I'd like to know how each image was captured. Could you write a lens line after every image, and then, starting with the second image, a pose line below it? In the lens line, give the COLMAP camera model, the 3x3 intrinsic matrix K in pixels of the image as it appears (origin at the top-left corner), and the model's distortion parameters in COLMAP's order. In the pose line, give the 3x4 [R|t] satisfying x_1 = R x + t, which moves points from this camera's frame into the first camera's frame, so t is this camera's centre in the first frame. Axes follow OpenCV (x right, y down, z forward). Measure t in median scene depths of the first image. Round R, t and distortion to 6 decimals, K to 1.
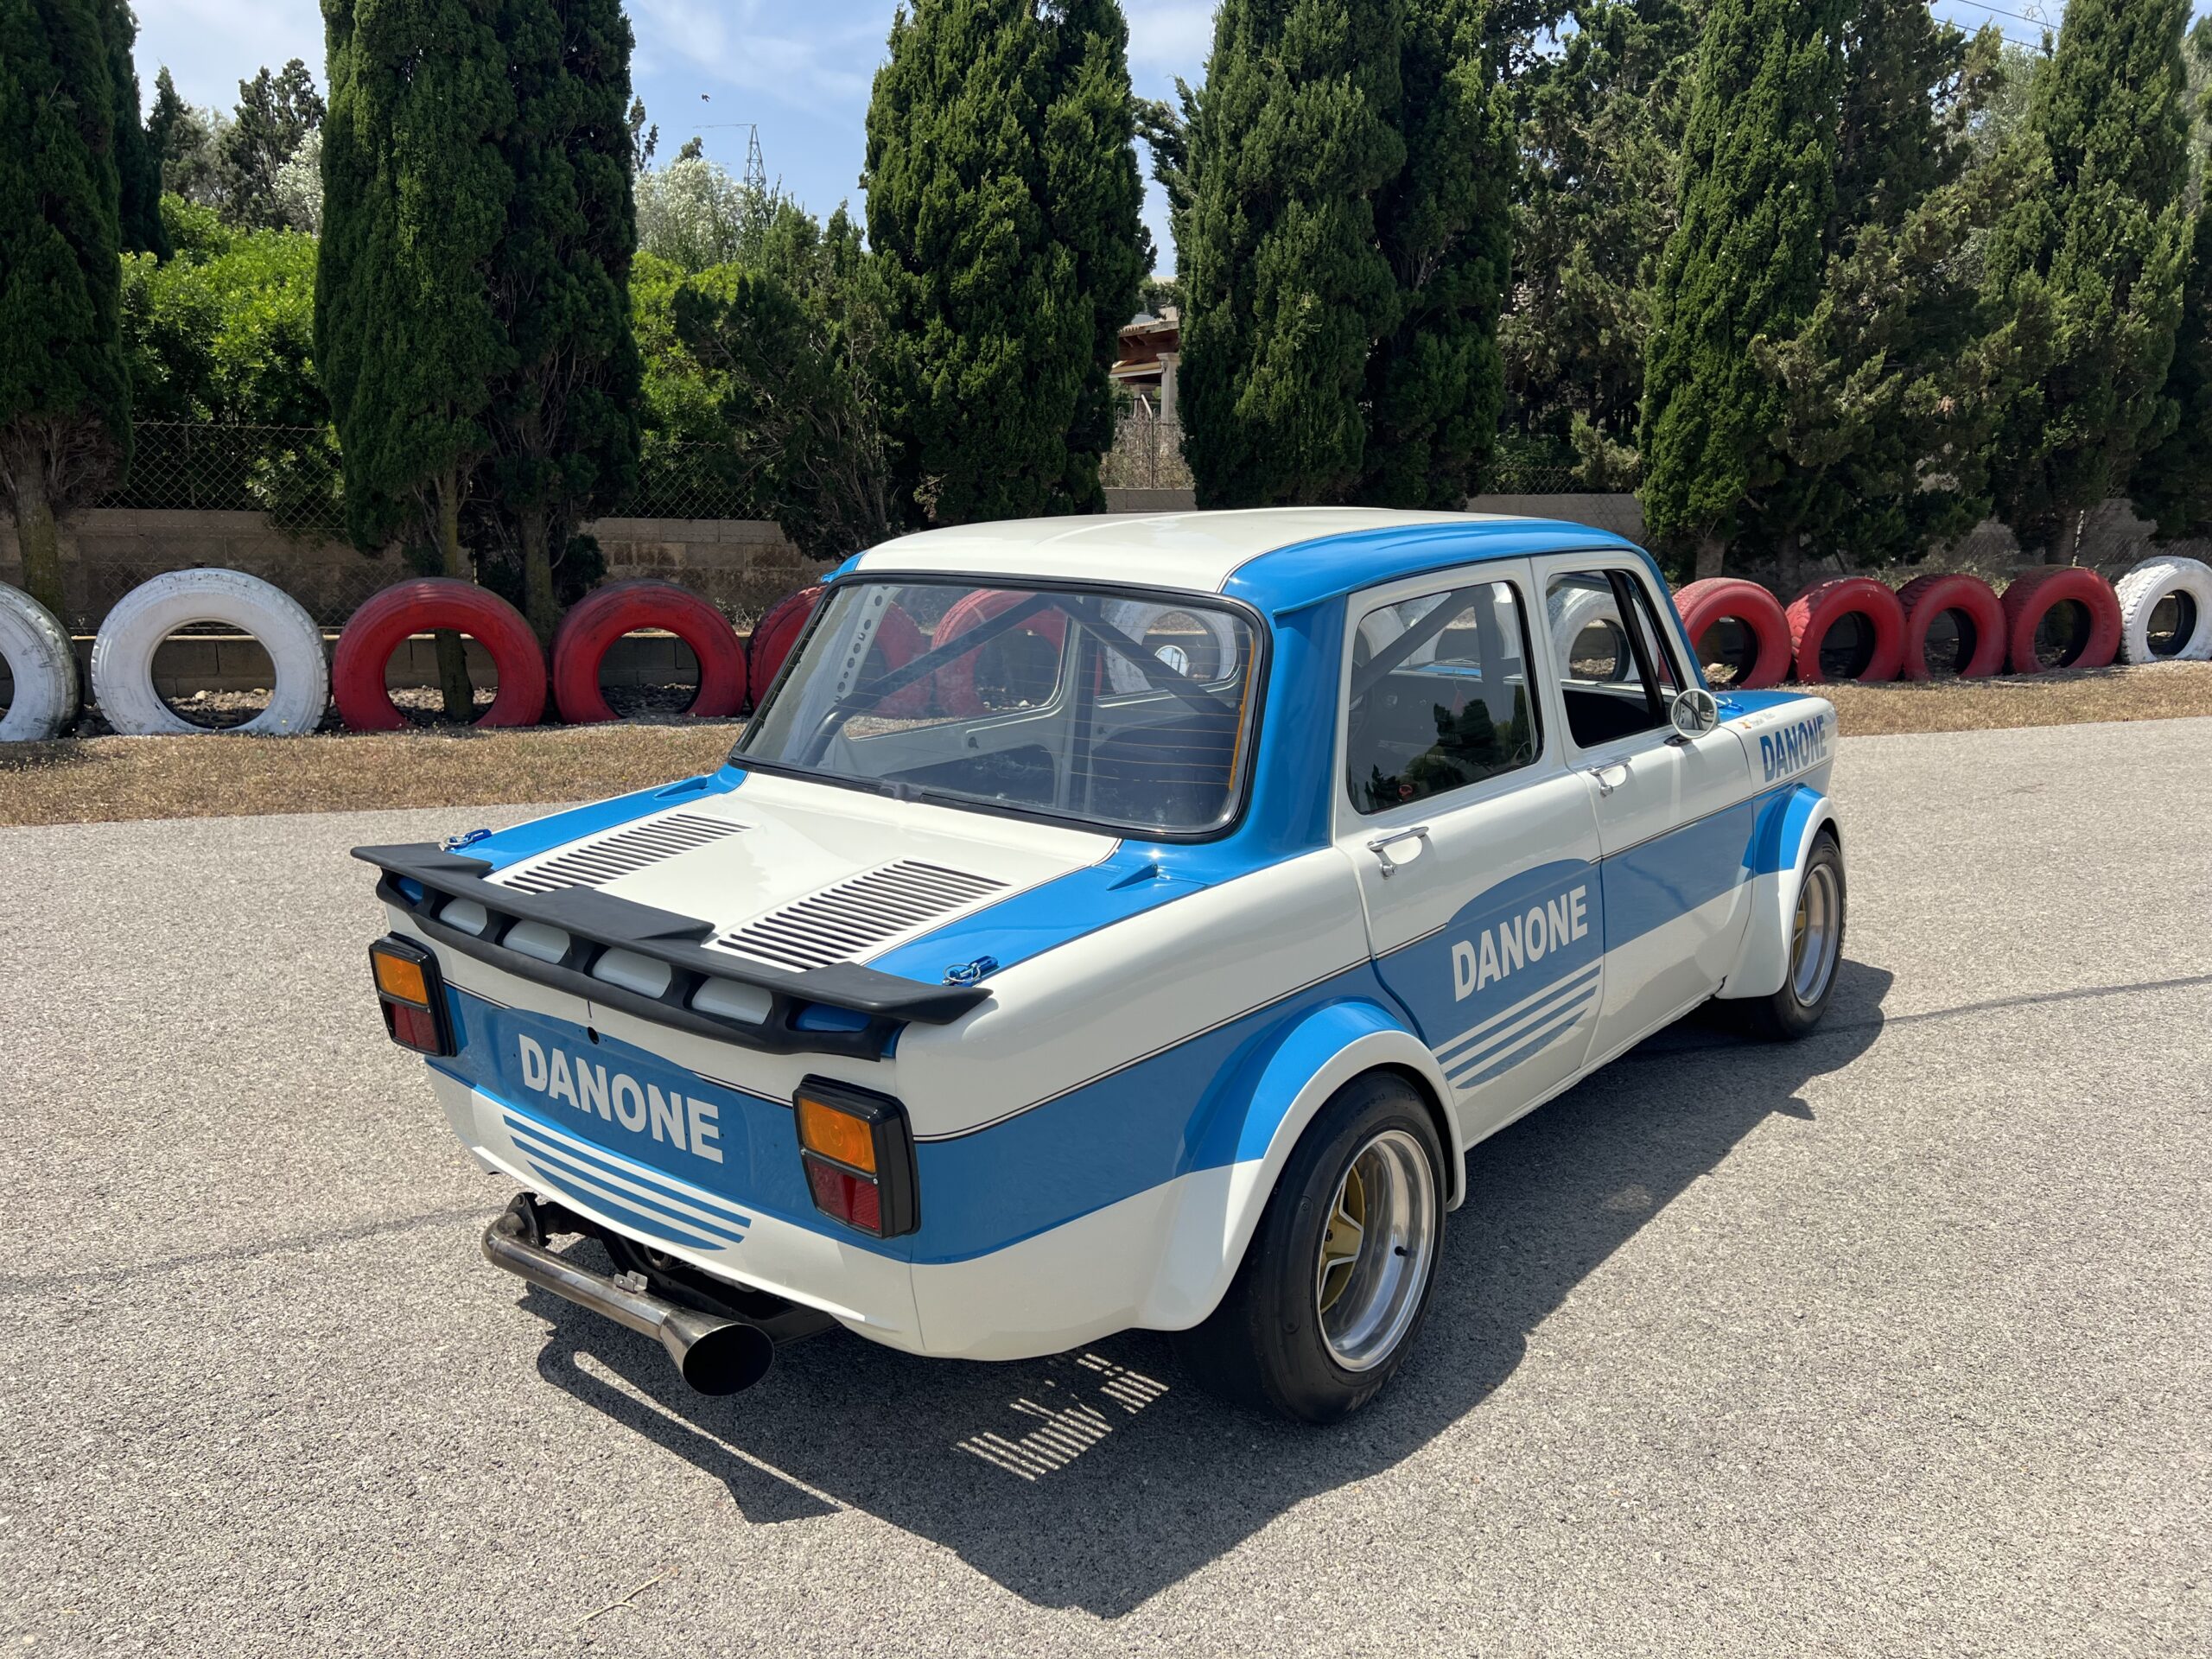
lens RADIAL K [[1666.0, 0, 1121.6], [0, 1666.0, 842.3], [0, 0, 1]] dist [0.032678, -0.043510]
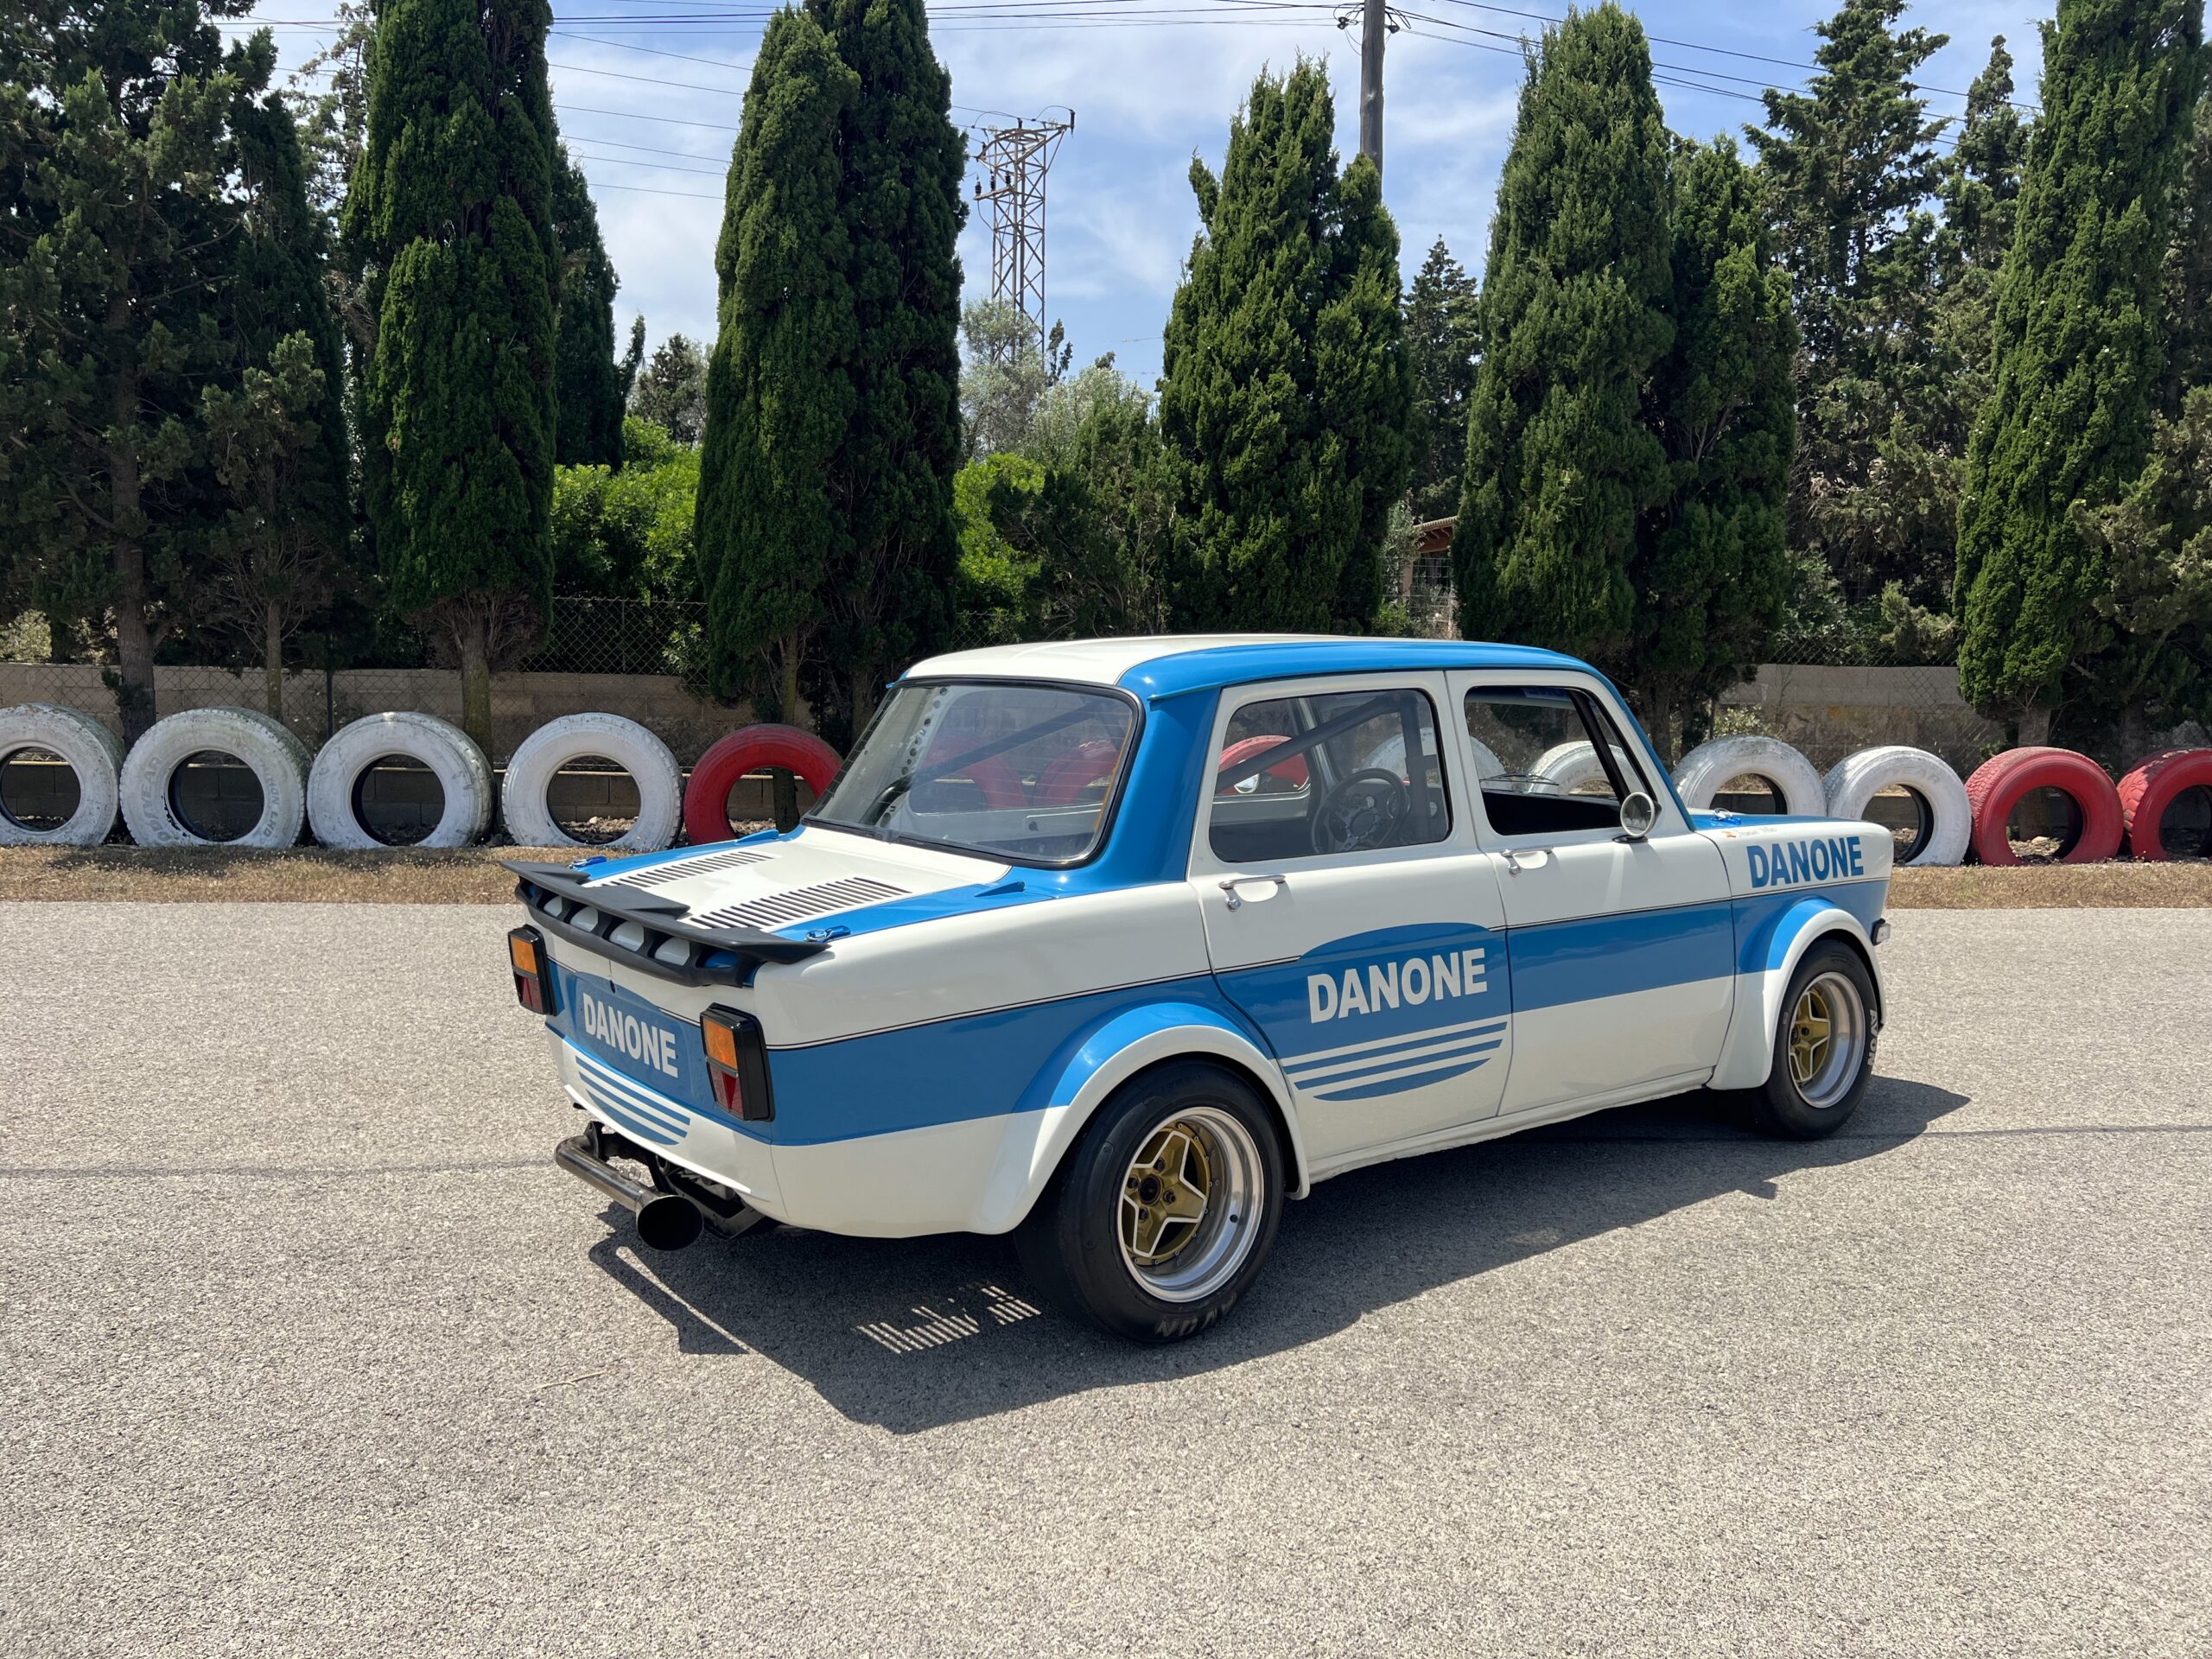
lens RADIAL K [[1666.0, 0, 1107.8], [0, 1666.0, 845.6], [0, 0, 1]] dist [0.032678, -0.043510]
pose [[0.968634, 0.028451, -0.246858, 0.121098], [-0.054320, 0.993641, -0.098626, 0.032613], [0.242483, 0.108941, 0.964020, -0.072480]]
